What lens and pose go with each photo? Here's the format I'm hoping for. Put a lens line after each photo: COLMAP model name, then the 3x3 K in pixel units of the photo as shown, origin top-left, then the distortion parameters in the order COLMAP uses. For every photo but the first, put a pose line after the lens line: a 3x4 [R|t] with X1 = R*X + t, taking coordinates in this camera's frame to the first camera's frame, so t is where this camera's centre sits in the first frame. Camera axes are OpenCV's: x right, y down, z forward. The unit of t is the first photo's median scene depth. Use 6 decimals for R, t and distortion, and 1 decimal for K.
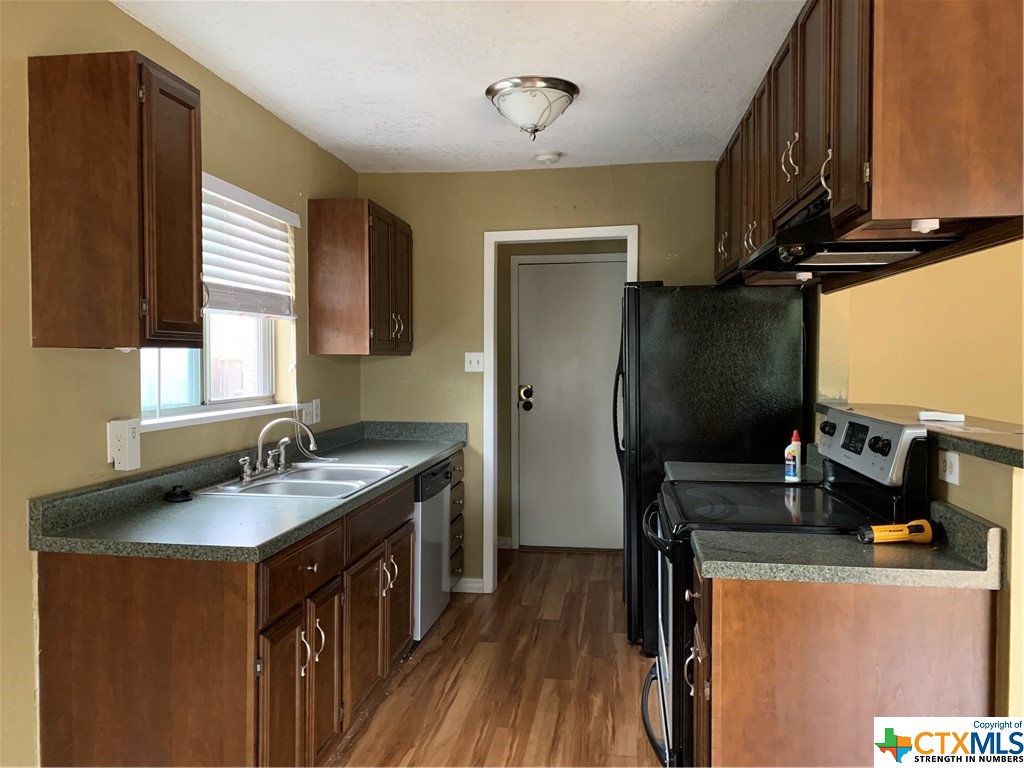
lens RADIAL K [[775.0, 0, 512.0], [0, 775.0, 384.0], [0, 0, 1]] dist [0.132452, -0.169456]
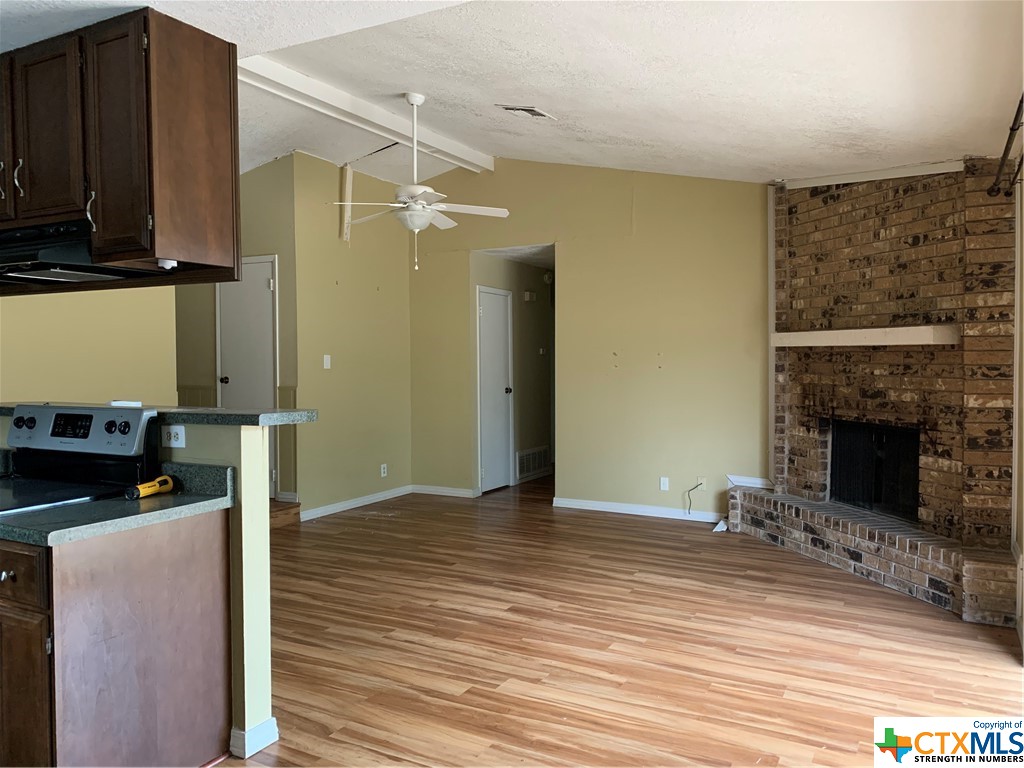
lens RADIAL K [[776.8, 0, 512.0], [0, 776.8, 384.0], [0, 0, 1]] dist [-0.004073, -0.000522]
pose [[0.341156, -0.029881, 0.939532, -0.544520], [0.036176, 0.999172, 0.018642, 0.008637], [-0.939310, 0.027629, 0.341954, -0.033077]]
